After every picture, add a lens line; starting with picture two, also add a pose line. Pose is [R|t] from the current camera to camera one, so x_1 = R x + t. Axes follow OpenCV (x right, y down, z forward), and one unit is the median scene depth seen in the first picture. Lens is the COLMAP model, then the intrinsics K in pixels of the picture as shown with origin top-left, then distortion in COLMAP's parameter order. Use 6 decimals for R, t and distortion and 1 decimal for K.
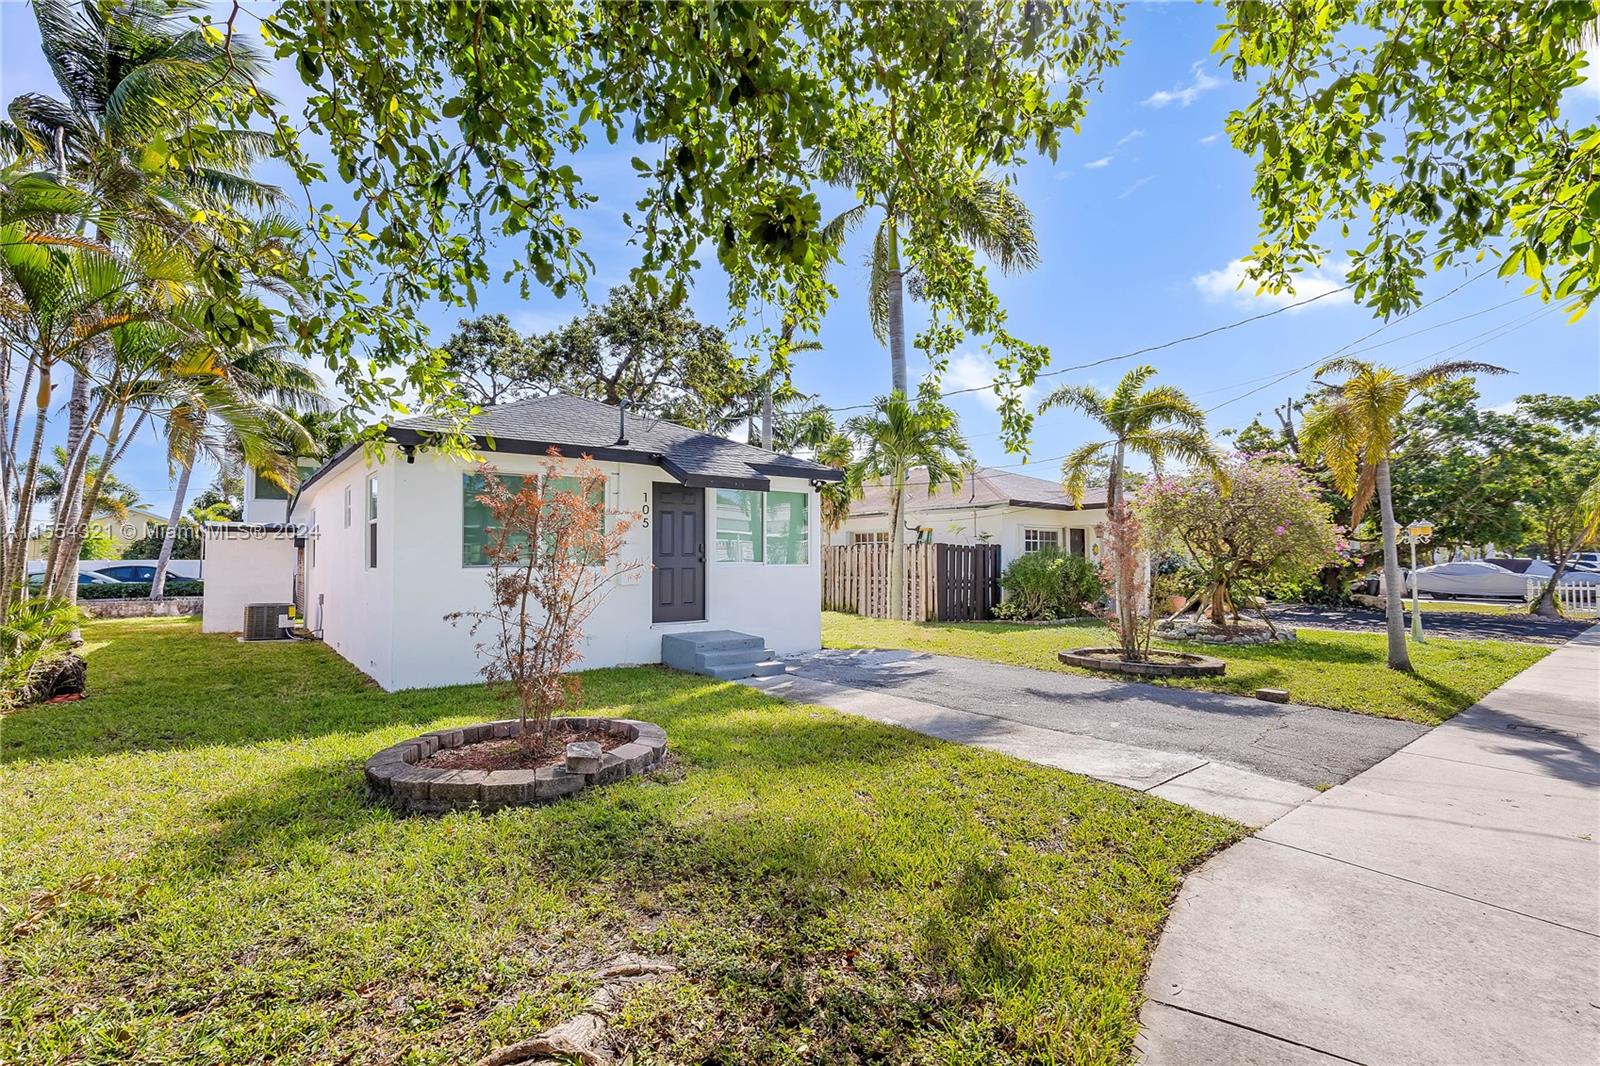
lens RADIAL K [[746.3, 0, 800.0], [0, 746.3, 533.0], [0, 0, 1]] dist [0.003764, 0.000256]
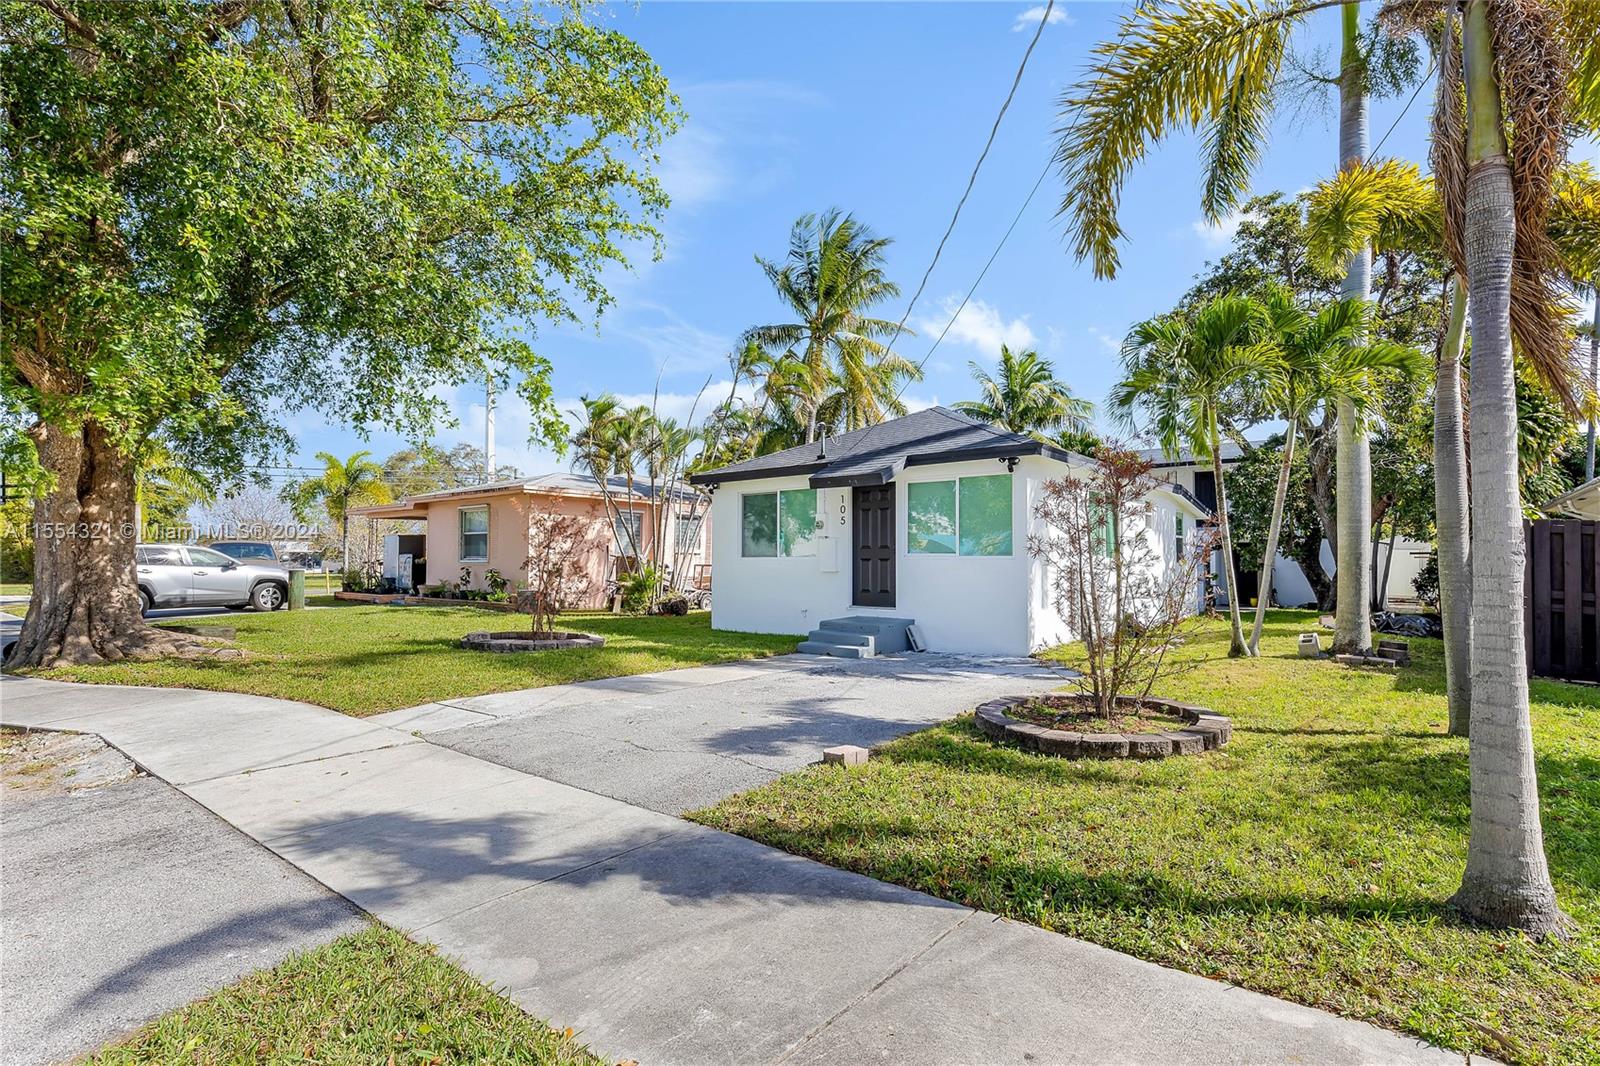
lens RADIAL K [[802.0, 0, 799.7], [0, 802.0, 543.5], [0, 0, 1]] dist [0.001981, 0.000299]
pose [[0.198940, -0.019811, -0.979811, 1.030942], [0.029385, 0.999467, -0.014243, 0.039029], [0.979571, -0.025958, 0.199416, 0.672678]]
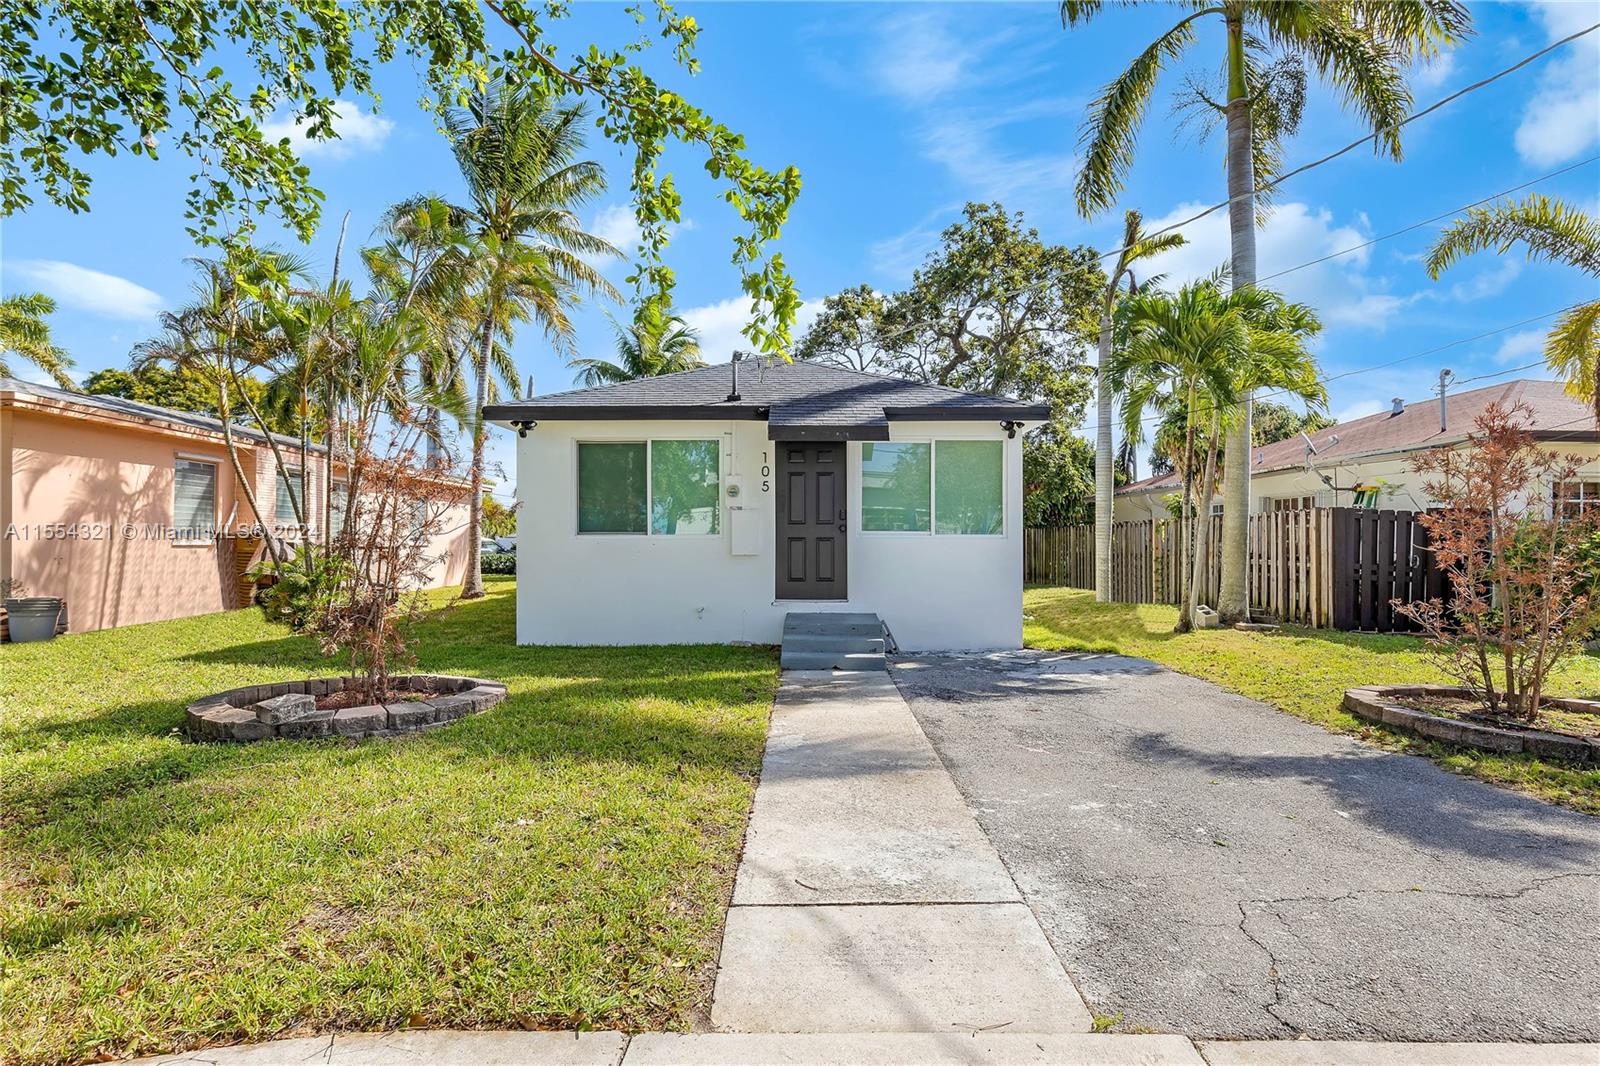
lens RADIAL K [[802.0, 0, 799.7], [0, 802.0, 543.5], [0, 0, 1]] dist [0.001981, 0.000299]
pose [[0.780480, 0.002690, -0.625175, 0.419892], [0.018358, 0.999461, 0.027219, 0.028995], [0.624911, -0.032721, 0.780010, 0.276336]]
